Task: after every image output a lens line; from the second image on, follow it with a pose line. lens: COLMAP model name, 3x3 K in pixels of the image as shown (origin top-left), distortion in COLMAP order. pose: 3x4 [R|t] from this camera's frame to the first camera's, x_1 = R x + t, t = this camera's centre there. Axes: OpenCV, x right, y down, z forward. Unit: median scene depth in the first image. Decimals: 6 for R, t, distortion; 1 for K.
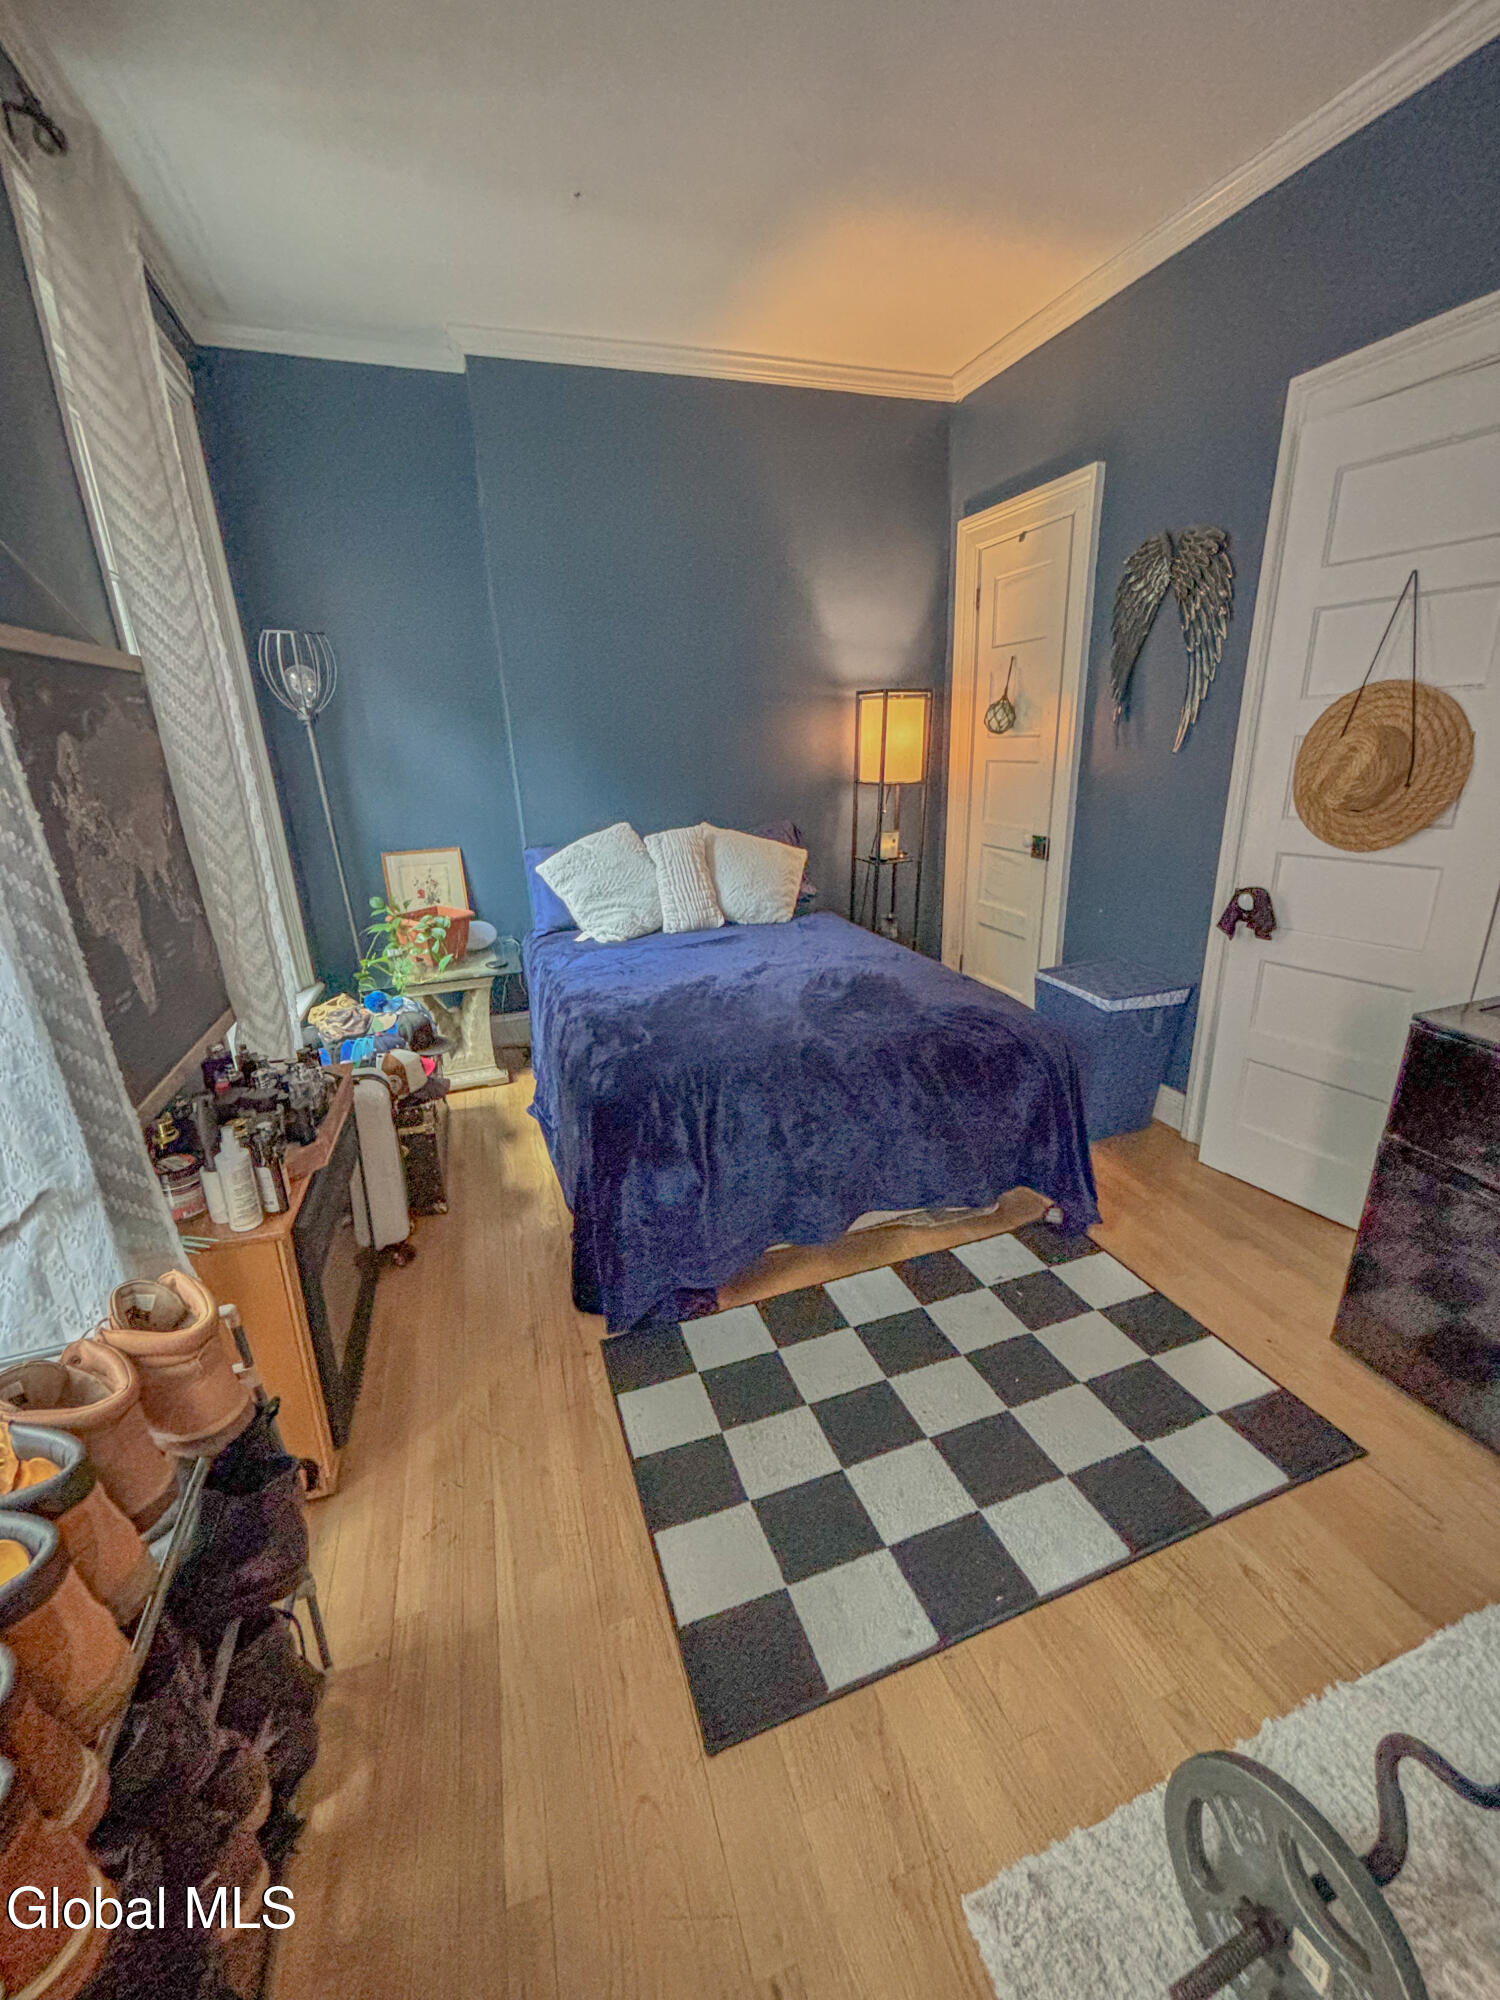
lens RADIAL K [[810.2, 0, 750.0], [0, 810.2, 1000.0], [0, 0, 1]] dist [0.000976, 0.004605]
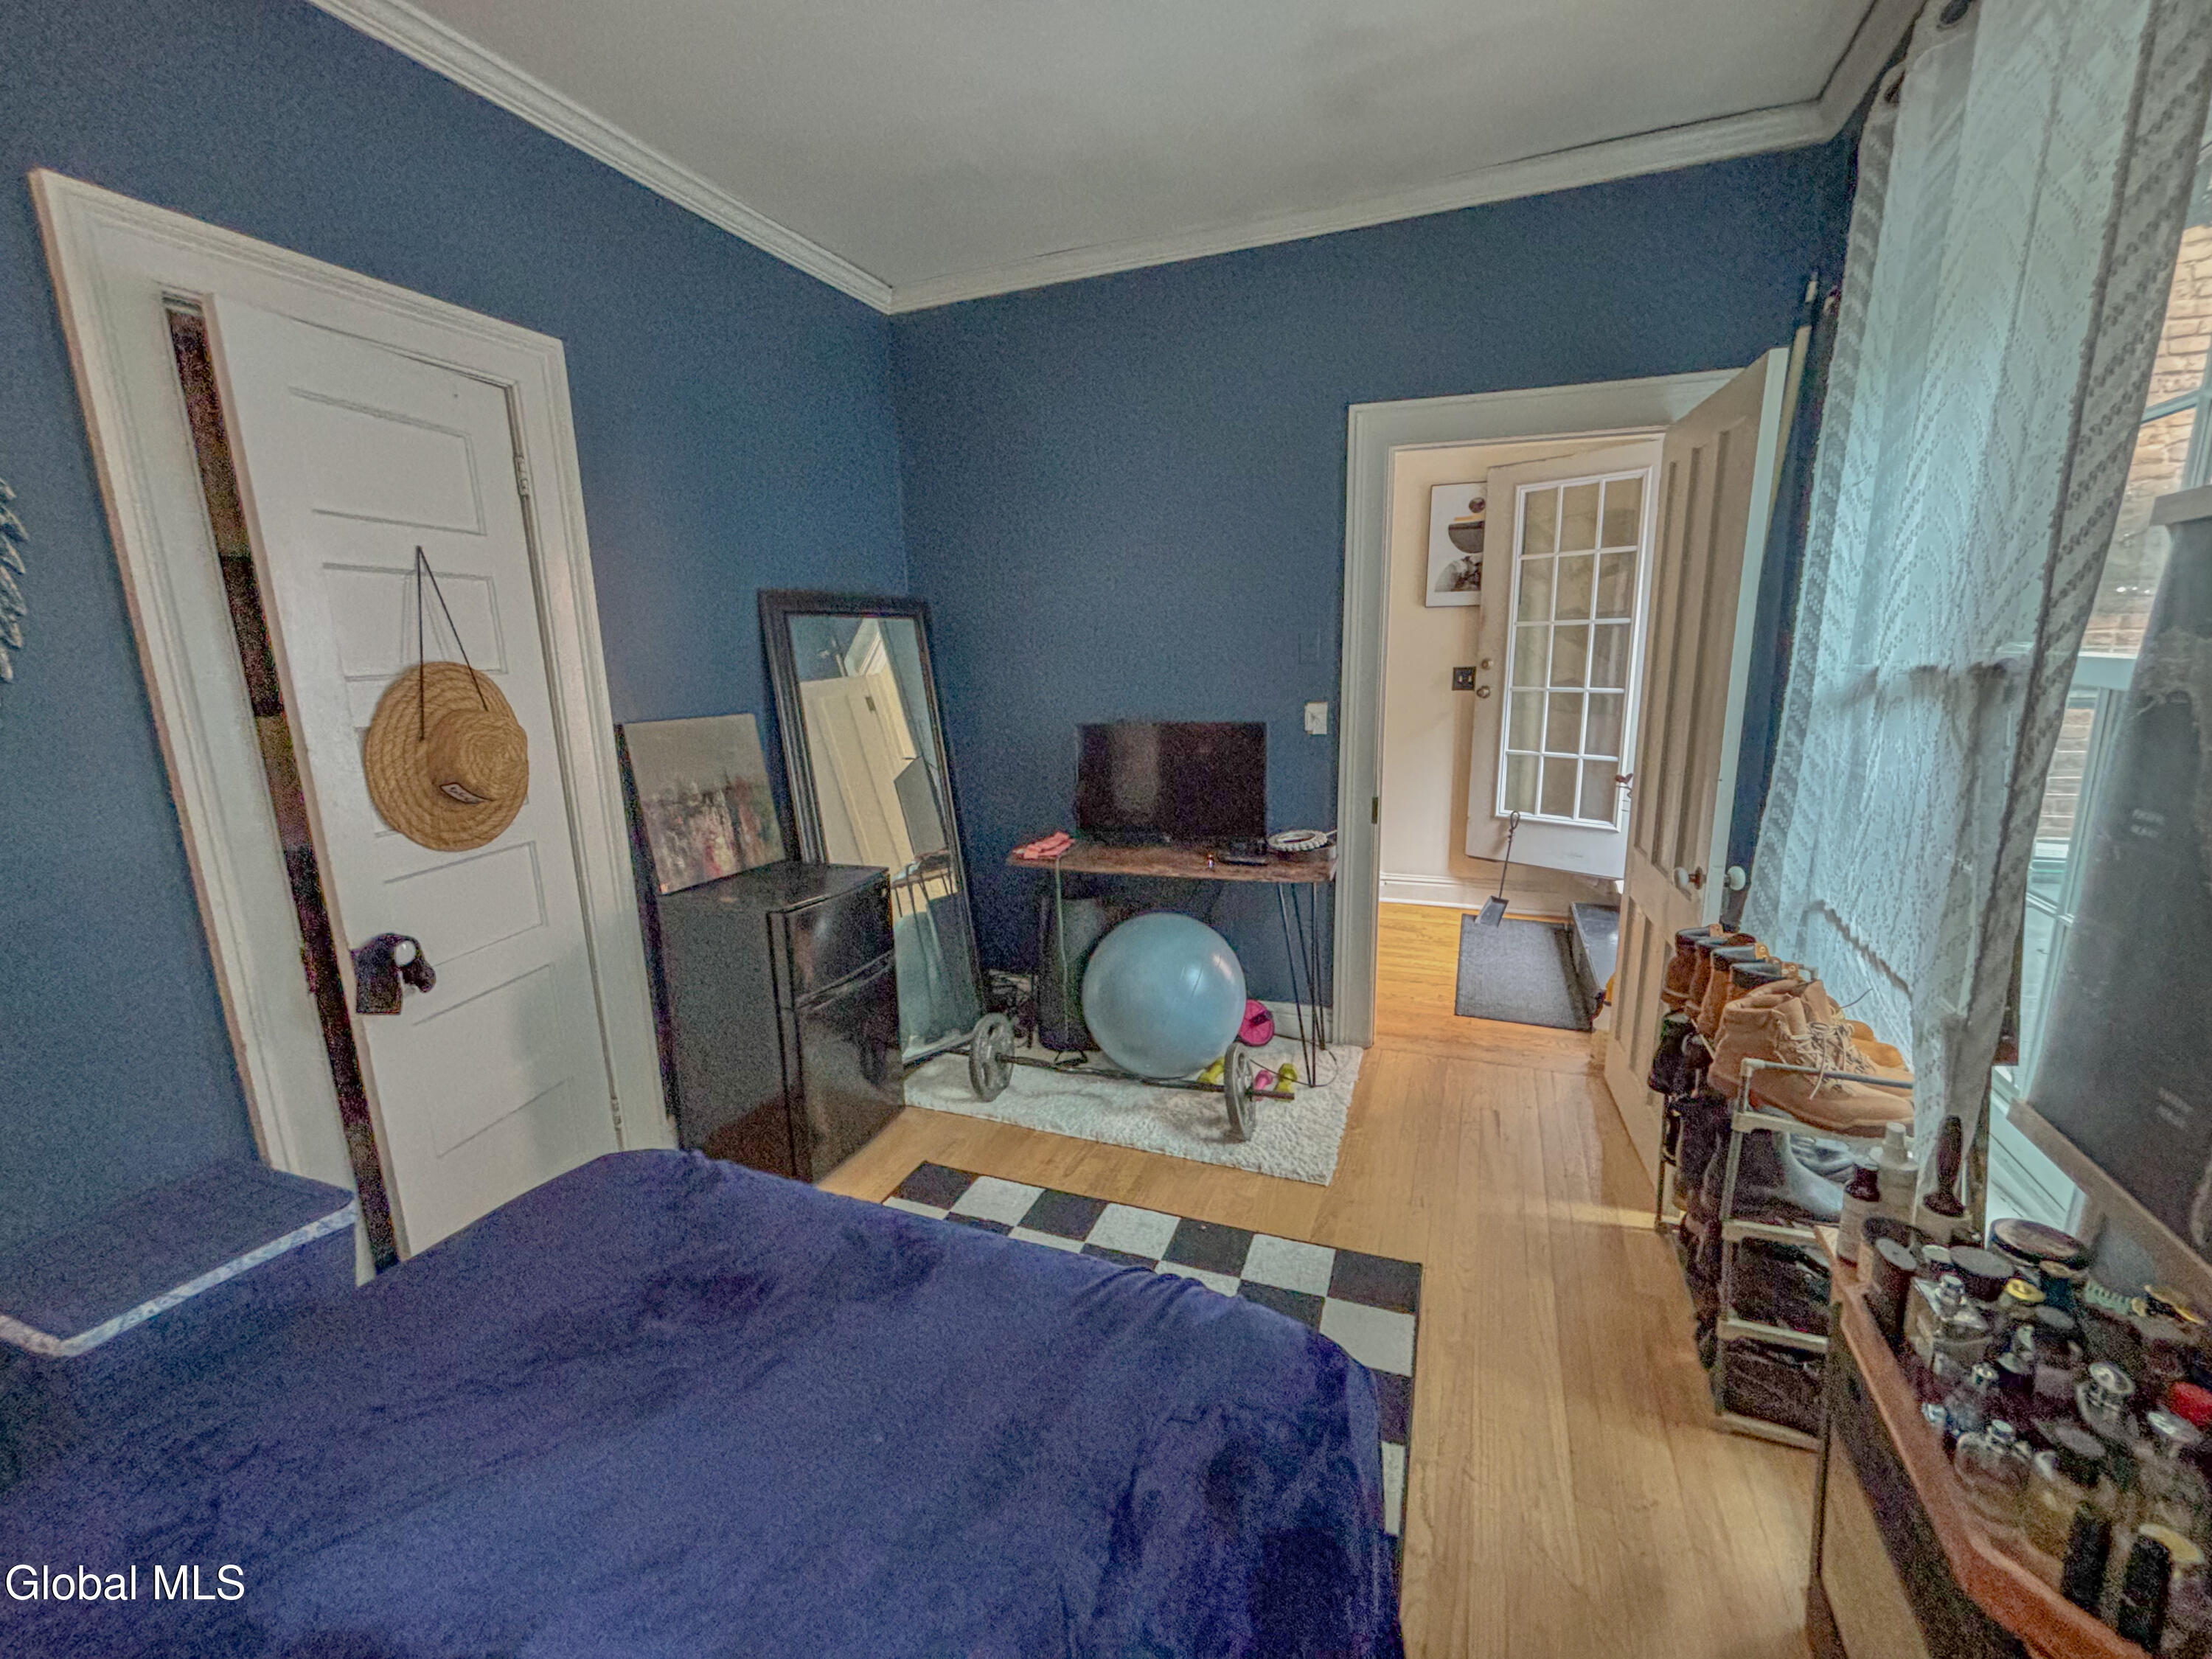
lens RADIAL K [[896.1, 0, 1115.0], [0, 896.1, 829.3], [0, 0, 1]] dist [0.000976, 0.004605]
pose [[-0.755722, -0.072578, 0.650859, -0.558779], [0.263301, 0.876303, 0.403441, -0.580783], [-0.599631, 0.476261, -0.643131, 1.712329]]
